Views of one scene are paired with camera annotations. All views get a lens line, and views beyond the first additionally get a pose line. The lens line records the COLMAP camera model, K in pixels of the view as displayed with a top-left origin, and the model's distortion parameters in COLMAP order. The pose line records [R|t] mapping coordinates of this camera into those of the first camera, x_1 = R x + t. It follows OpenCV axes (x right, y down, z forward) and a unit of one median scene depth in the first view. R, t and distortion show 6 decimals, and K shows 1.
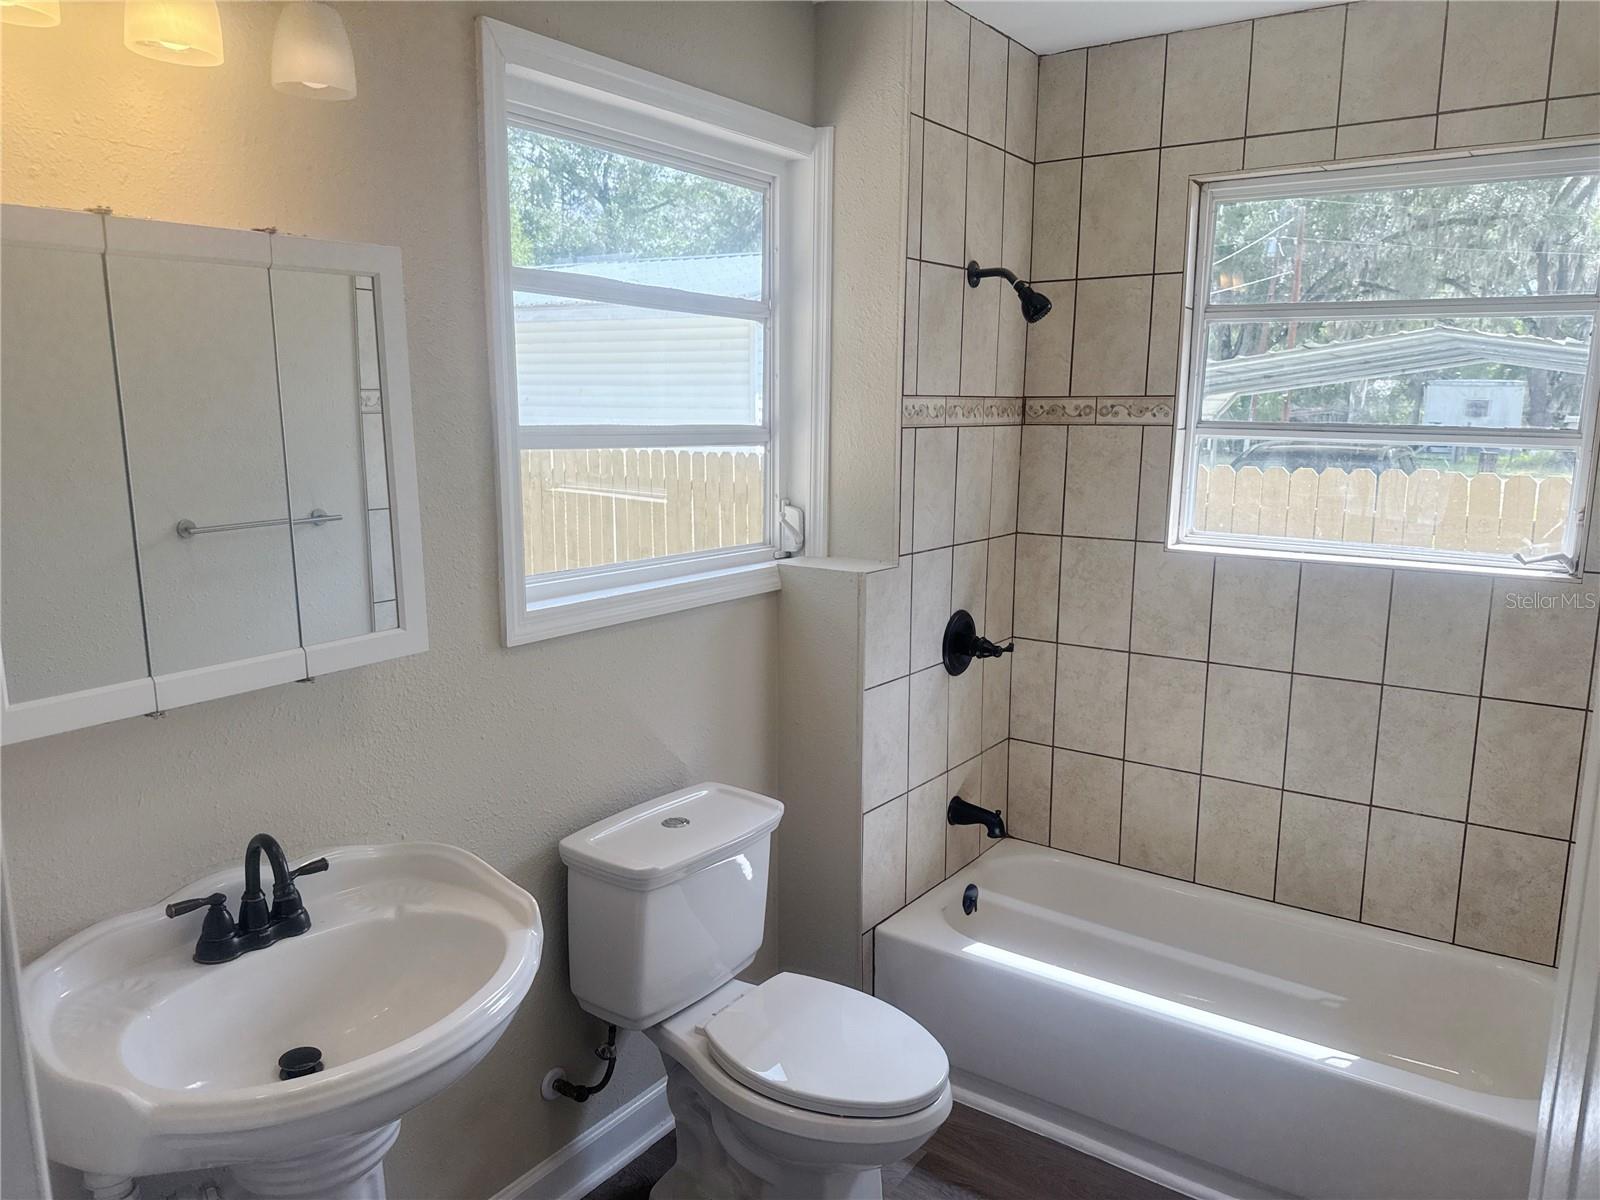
lens RADIAL K [[1124.5, 0, 800.0], [0, 1124.5, 600.0], [0, 0, 1]] dist [-0.010516, -0.005691]
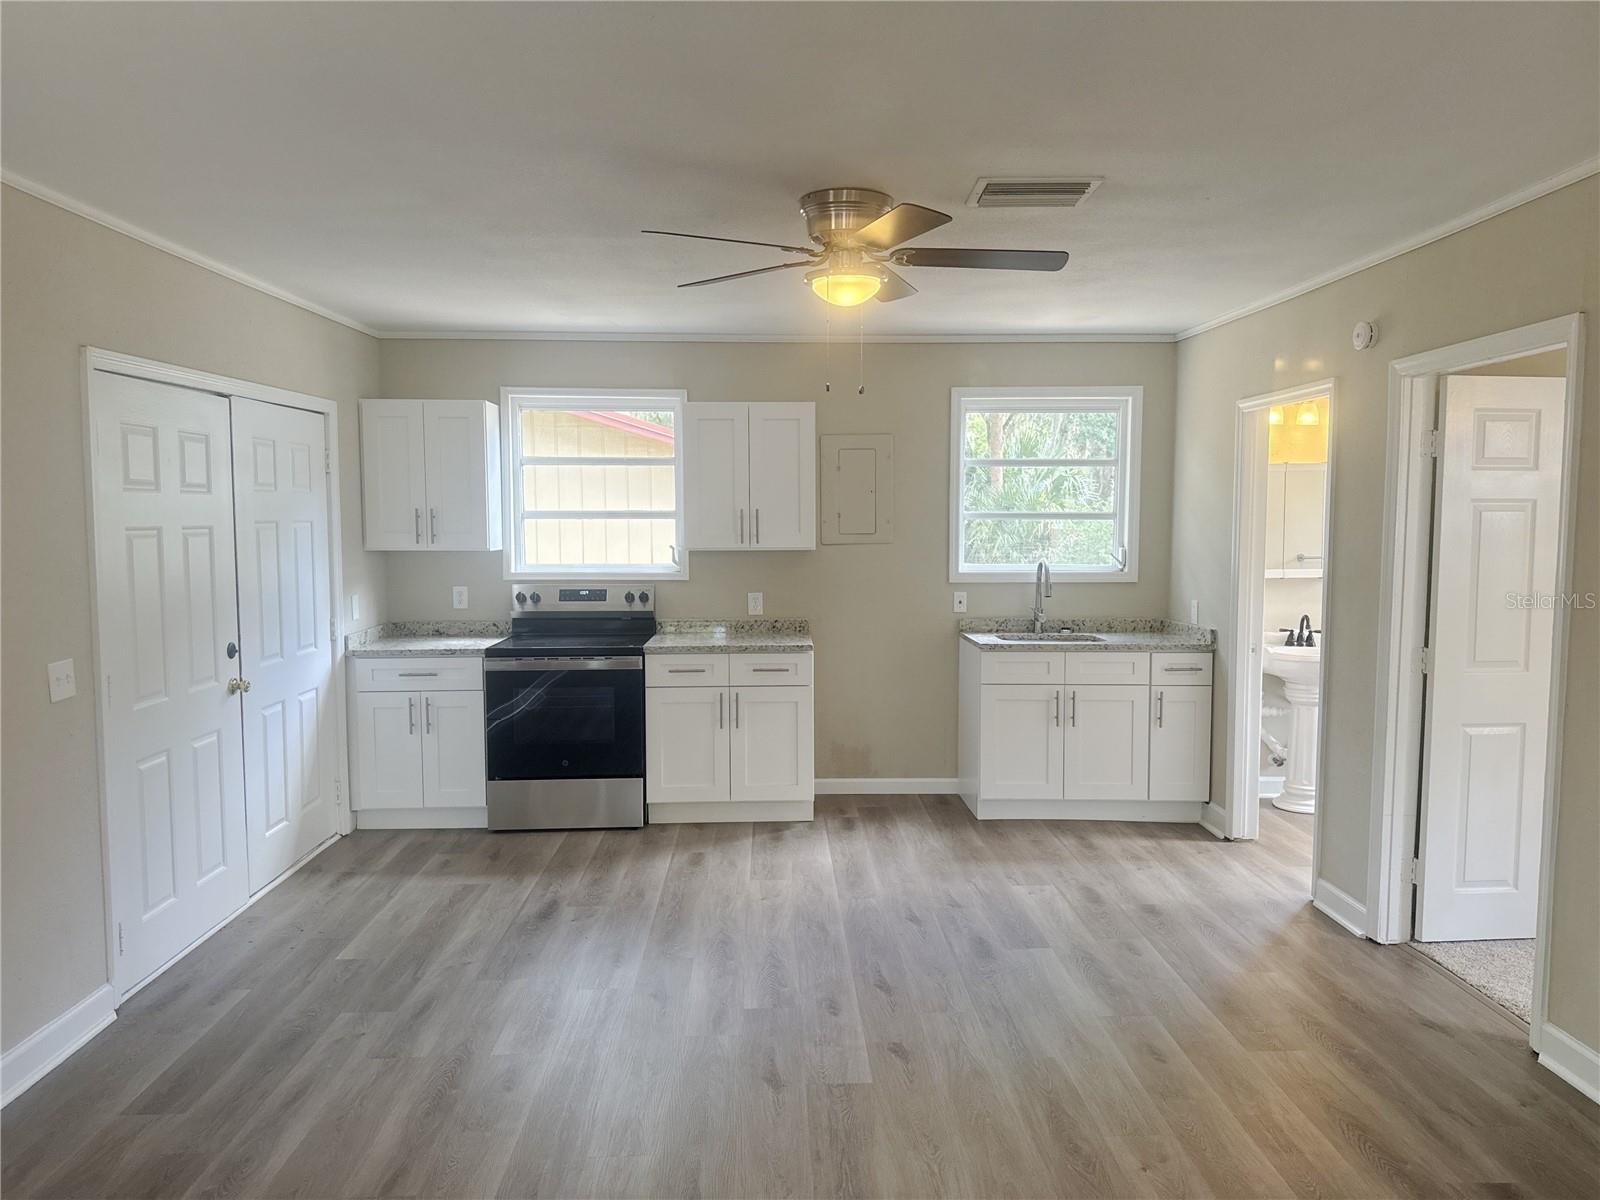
lens RADIAL K [[1124.5, 0, 800.0], [0, 1124.5, 600.0], [0, 0, 1]] dist [-0.010516, -0.005691]
pose [[0.589690, 0.061172, -0.805310, 0.875477], [-0.146506, 0.988686, -0.032178, 0.290254], [0.794230, 0.136958, 0.591980, -1.462582]]
